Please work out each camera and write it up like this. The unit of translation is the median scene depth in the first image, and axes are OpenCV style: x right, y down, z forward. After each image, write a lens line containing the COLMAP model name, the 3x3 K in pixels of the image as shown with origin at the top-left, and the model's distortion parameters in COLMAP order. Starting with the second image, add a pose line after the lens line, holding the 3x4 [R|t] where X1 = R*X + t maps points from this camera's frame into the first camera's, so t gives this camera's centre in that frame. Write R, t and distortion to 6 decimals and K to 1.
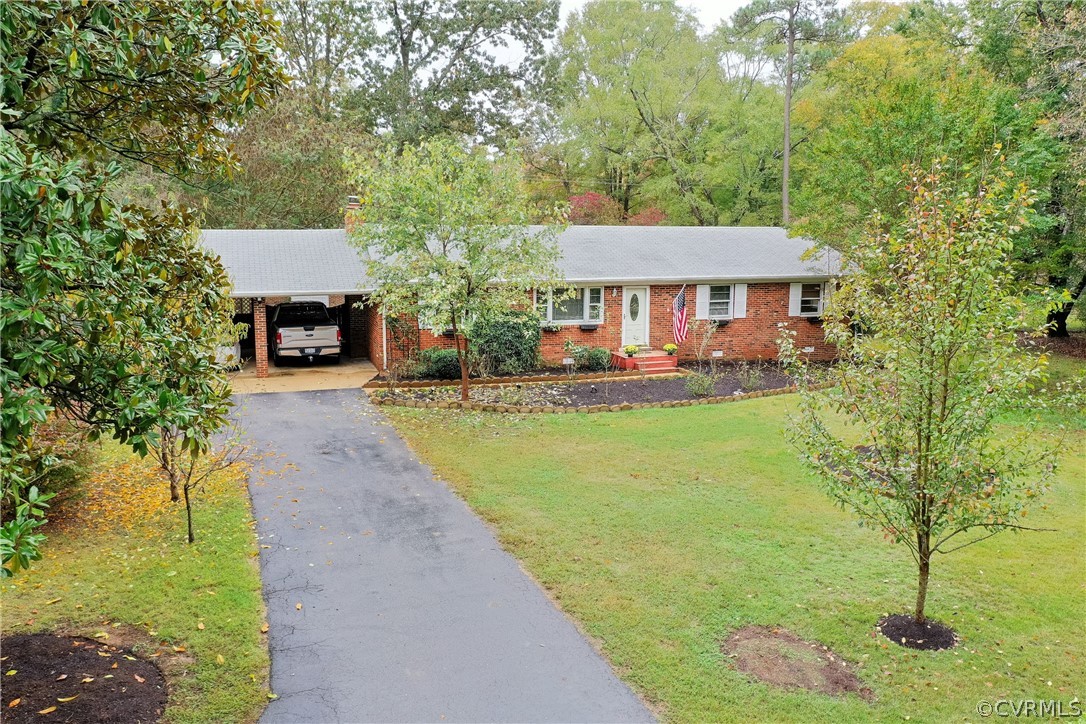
lens RADIAL K [[864.2, 0, 543.9], [0, 864.2, 364.5], [0, 0, 1]] dist [0.001263, 0.000290]
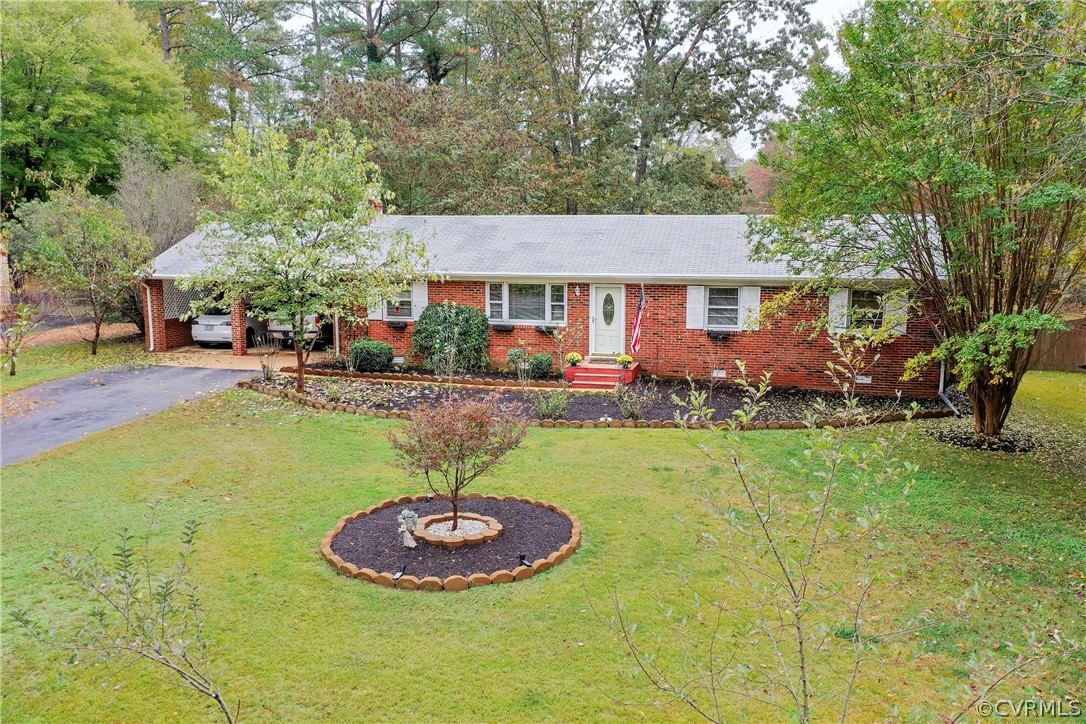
lens RADIAL K [[864.2, 0, 543.5], [0, 864.2, 359.0], [0, 0, 1]] dist [0.001263, 0.000290]
pose [[0.837551, 0.078328, -0.540716, 0.518997], [-0.082092, 0.996476, 0.017192, -0.027386], [0.540157, 0.029989, 0.841030, 0.253093]]
